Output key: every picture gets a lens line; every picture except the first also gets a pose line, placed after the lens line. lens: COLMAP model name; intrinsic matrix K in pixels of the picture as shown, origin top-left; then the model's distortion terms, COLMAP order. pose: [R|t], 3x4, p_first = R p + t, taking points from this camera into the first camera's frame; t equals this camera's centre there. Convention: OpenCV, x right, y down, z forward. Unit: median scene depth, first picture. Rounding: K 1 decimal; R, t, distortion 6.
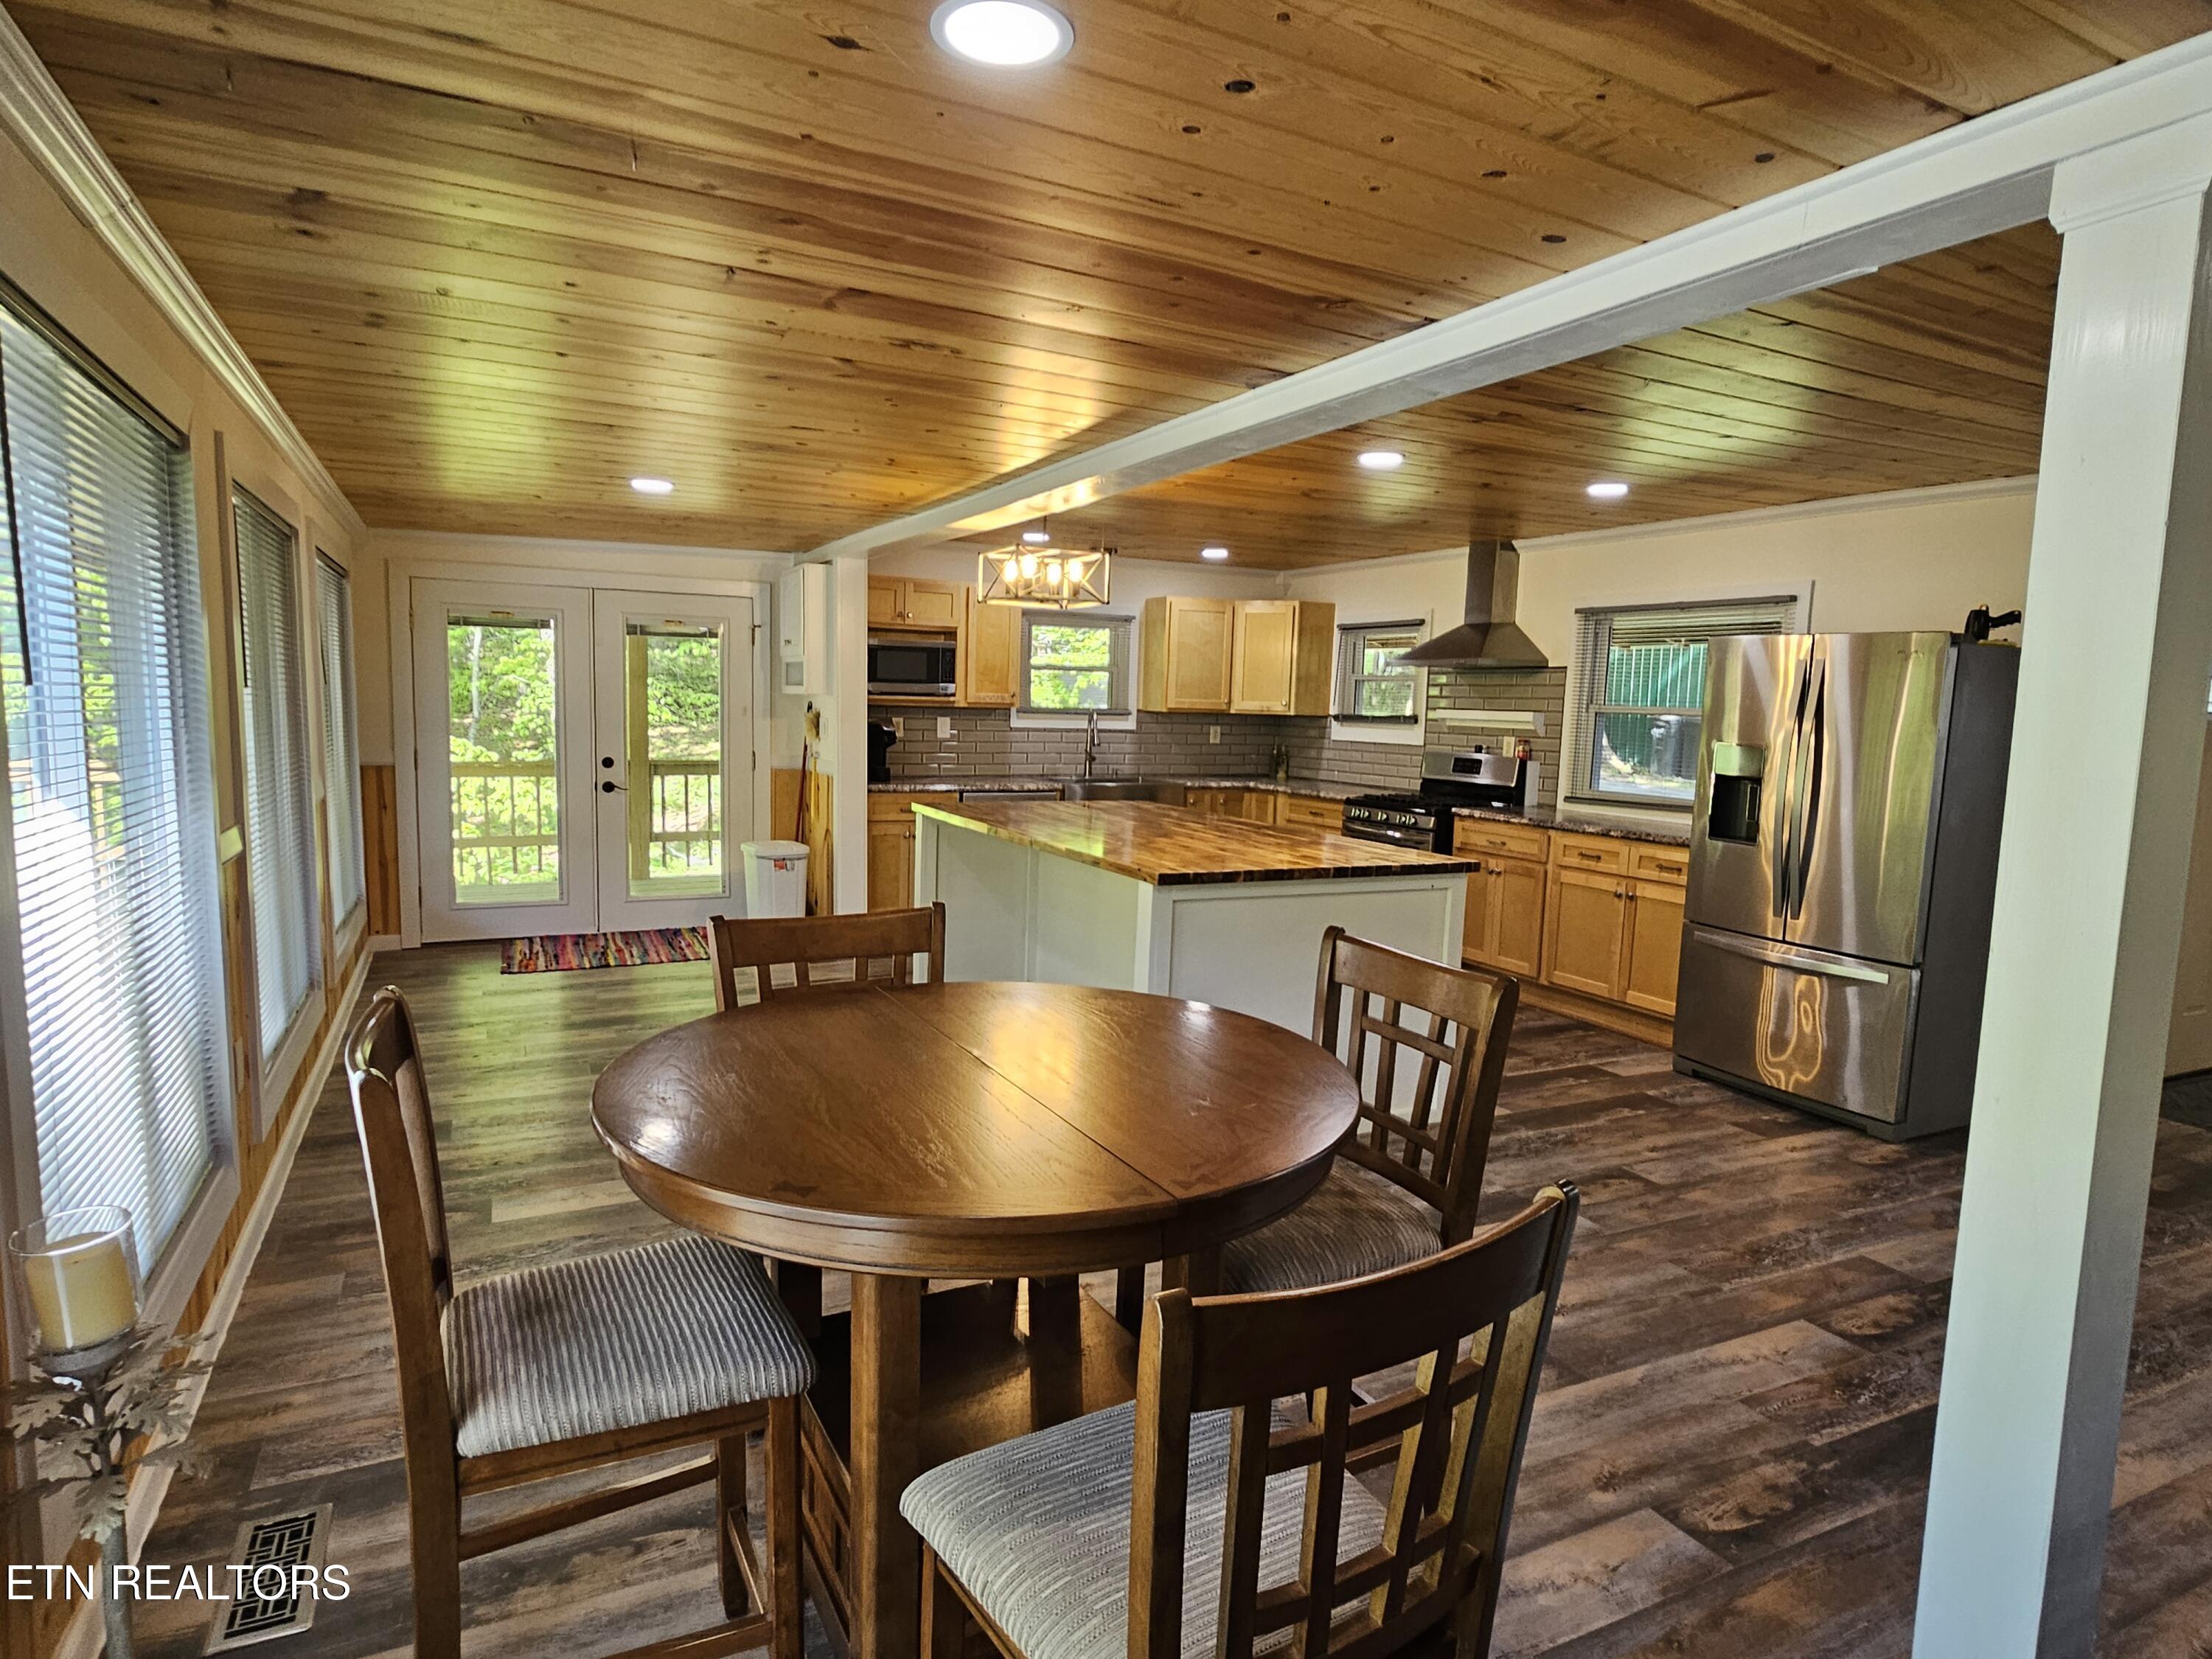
lens RADIAL K [[1242.4, 0, 1101.2], [0, 1242.4, 837.9], [0, 0, 1]] dist [-0.004711, 0.000651]
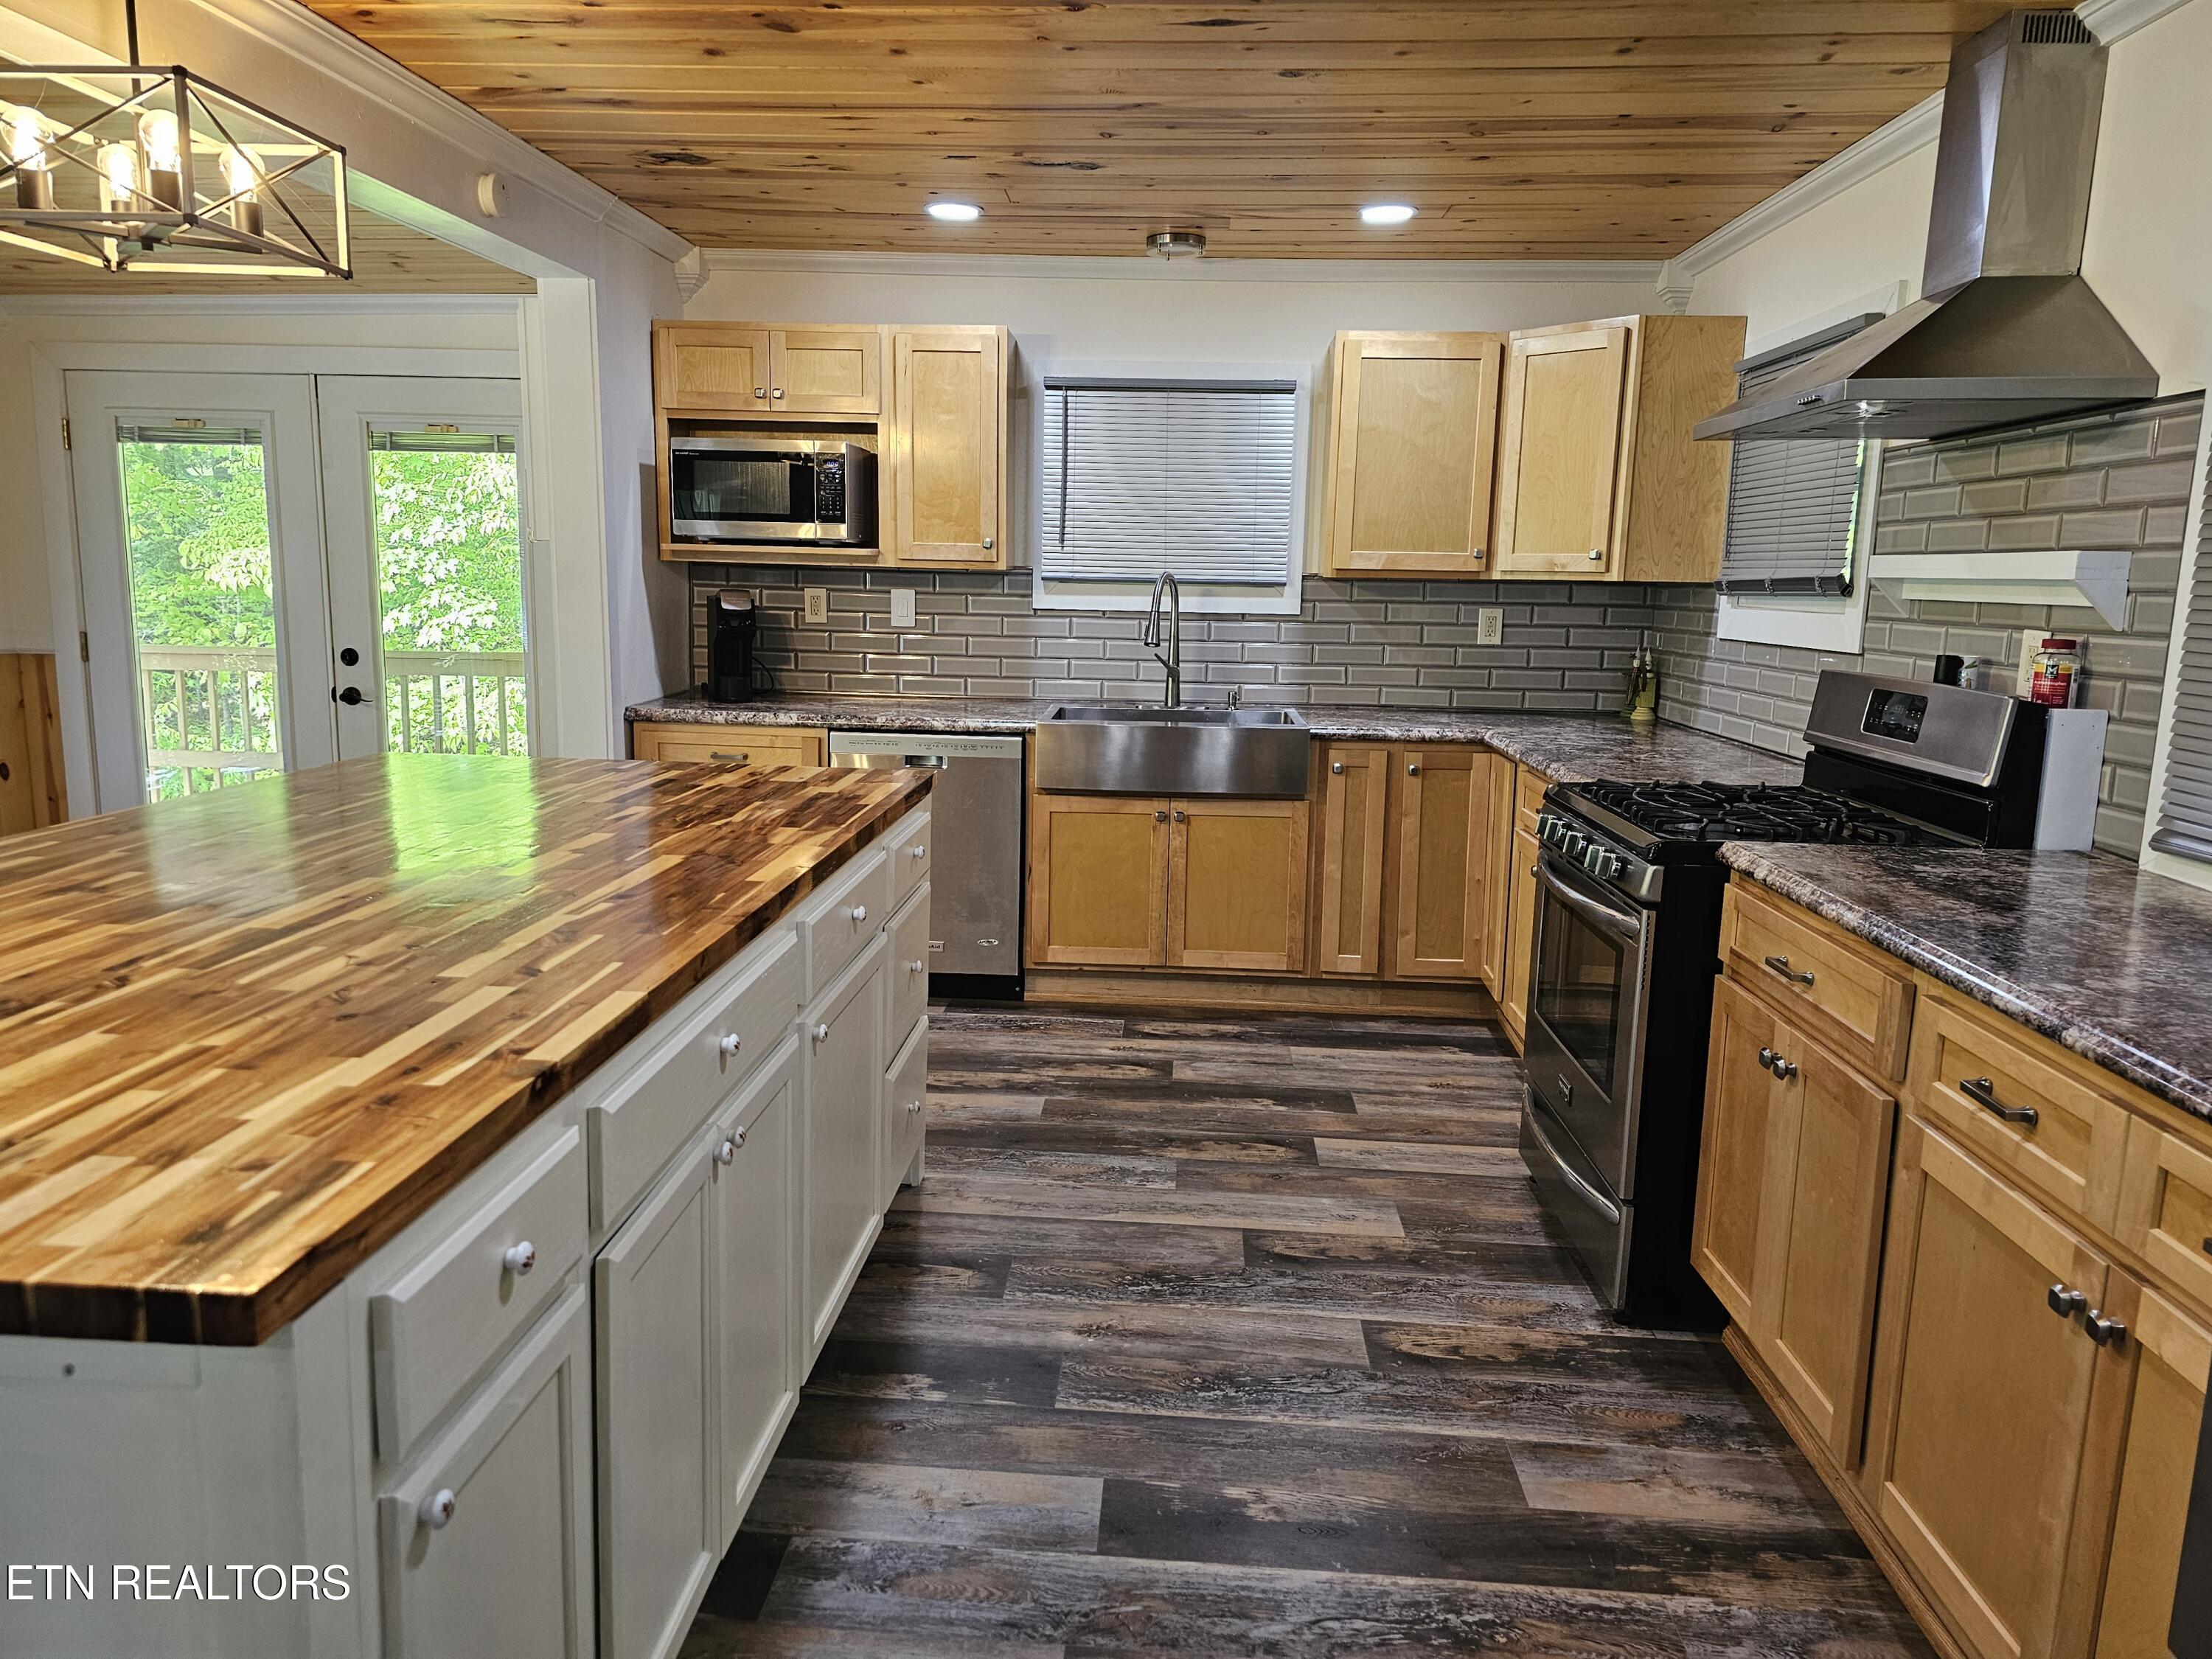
lens RADIAL K [[1479.9, 0, 1095.2], [0, 1479.9, 807.2], [0, 0, 1]] dist [0.065864, -0.060462]
pose [[0.867123, 0.068409, -0.493373, 0.312655], [-0.051506, 0.997529, 0.047790, -0.041063], [0.495423, -0.016028, 0.868504, 0.532960]]
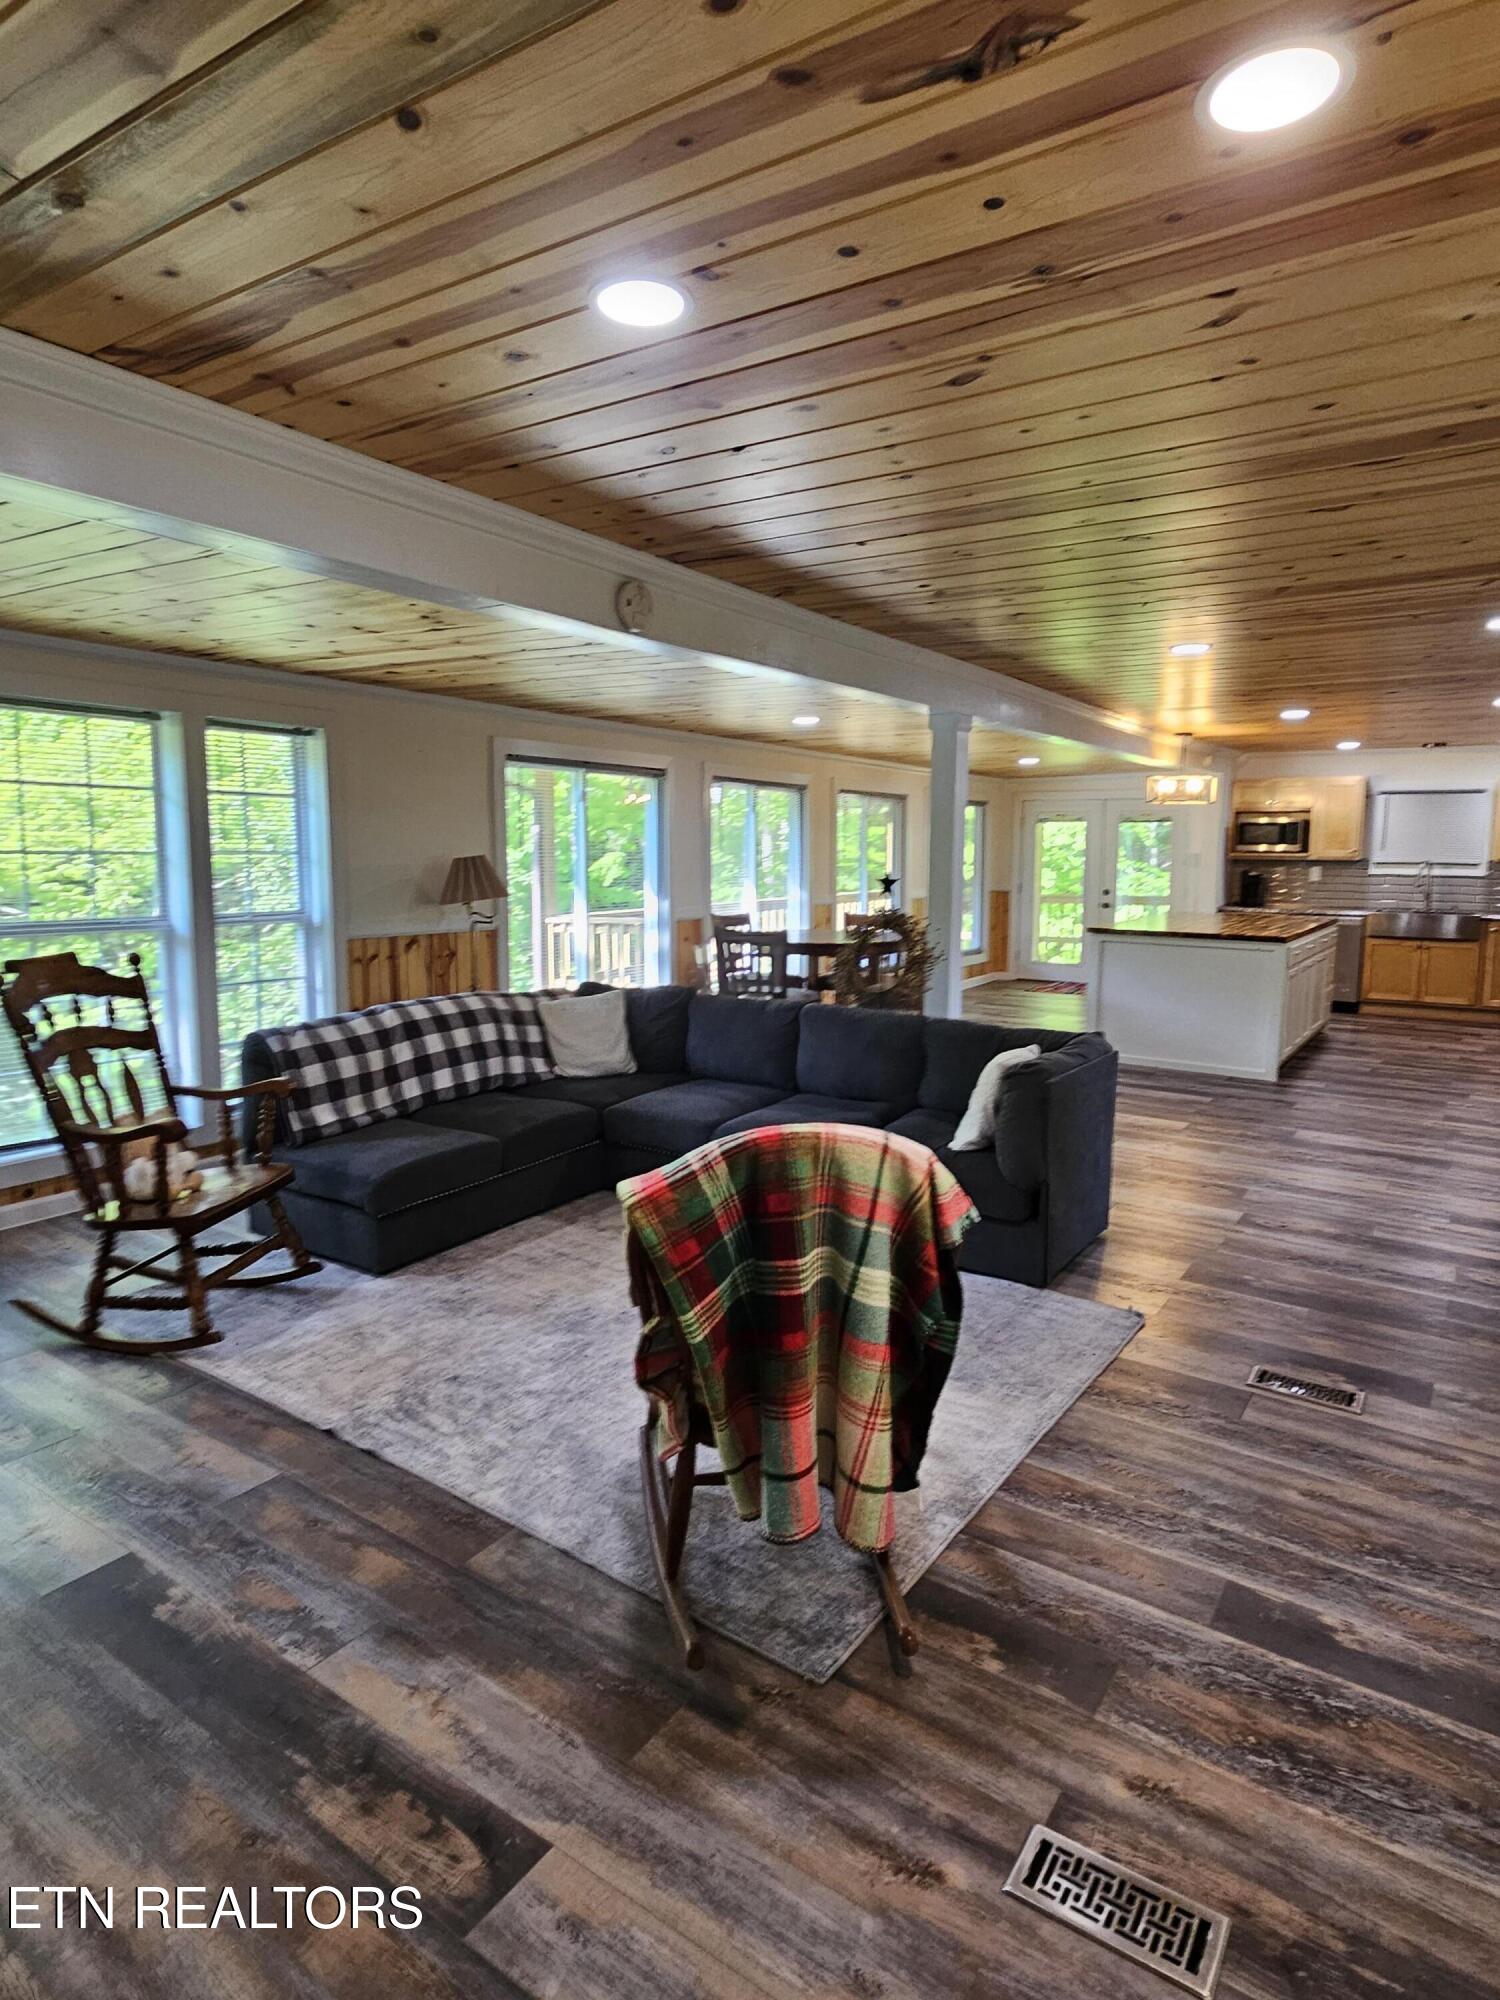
lens RADIAL K [[1130.9, 0, 744.4], [0, 1130.9, 986.0], [0, 0, 1]] dist [0.002012, -0.002948]
pose [[0.493374, 0.081571, -0.865984, 0.830034], [-0.088149, 0.995156, 0.043518, 0.054651], [0.865339, 0.054865, 0.498174, -0.316307]]
